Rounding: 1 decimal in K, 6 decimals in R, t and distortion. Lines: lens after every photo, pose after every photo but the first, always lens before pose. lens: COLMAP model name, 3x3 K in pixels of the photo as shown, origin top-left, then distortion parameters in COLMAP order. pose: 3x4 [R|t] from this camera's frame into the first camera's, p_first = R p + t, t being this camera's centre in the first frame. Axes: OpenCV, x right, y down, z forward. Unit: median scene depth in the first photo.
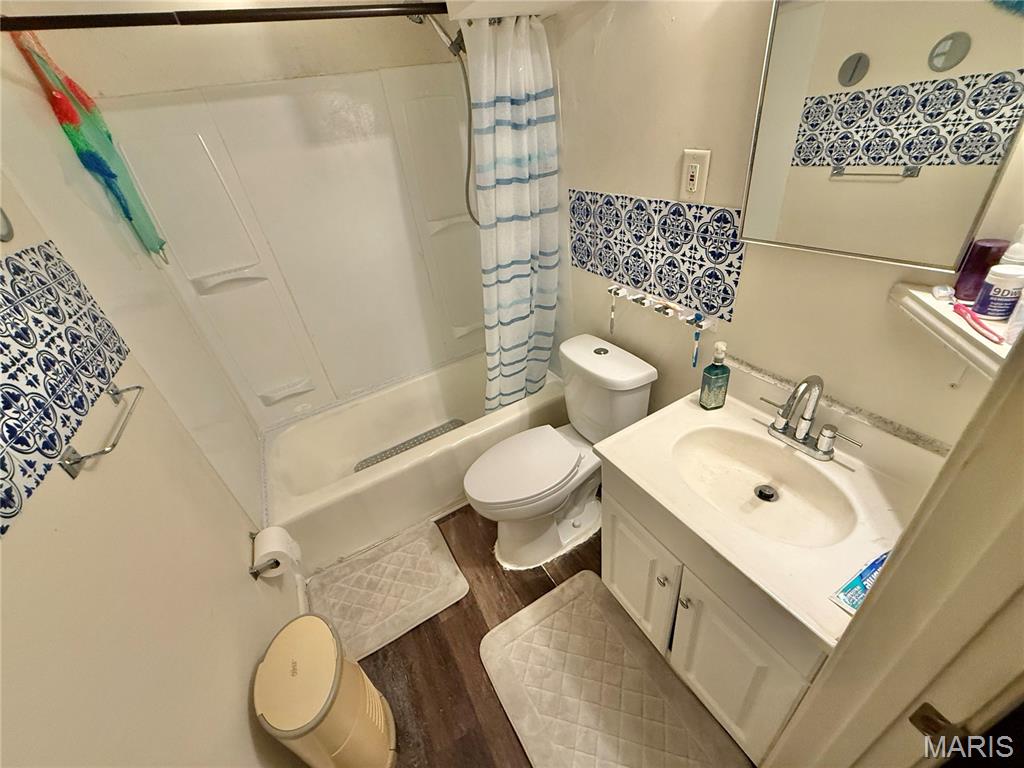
lens RADIAL K [[408.3, 0, 510.9], [0, 408.3, 382.0], [0, 0, 1]] dist [0.005848, -0.001256]
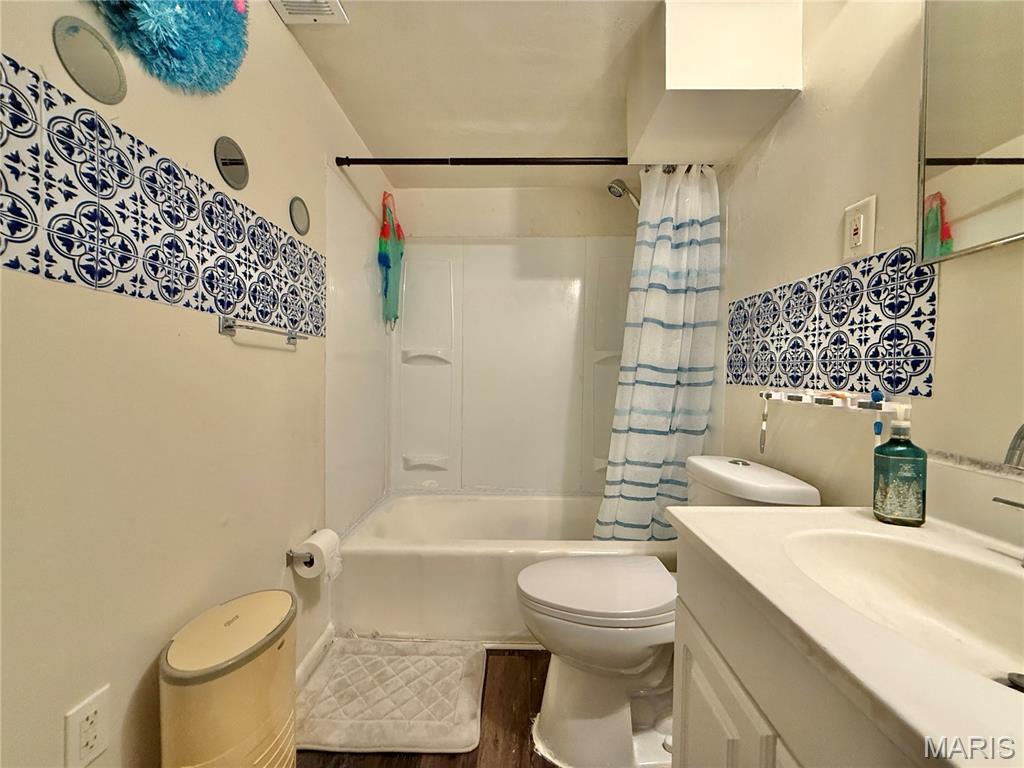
lens RADIAL K [[408.3, 0, 513.4], [0, 408.3, 384.1], [0, 0, 1]] dist [0.005848, -0.001256]
pose [[0.859017, 0.149022, -0.489778, 0.240086], [-0.370778, 0.840776, -0.394485, 0.295379], [0.353007, 0.520468, 0.777495, 0.205725]]
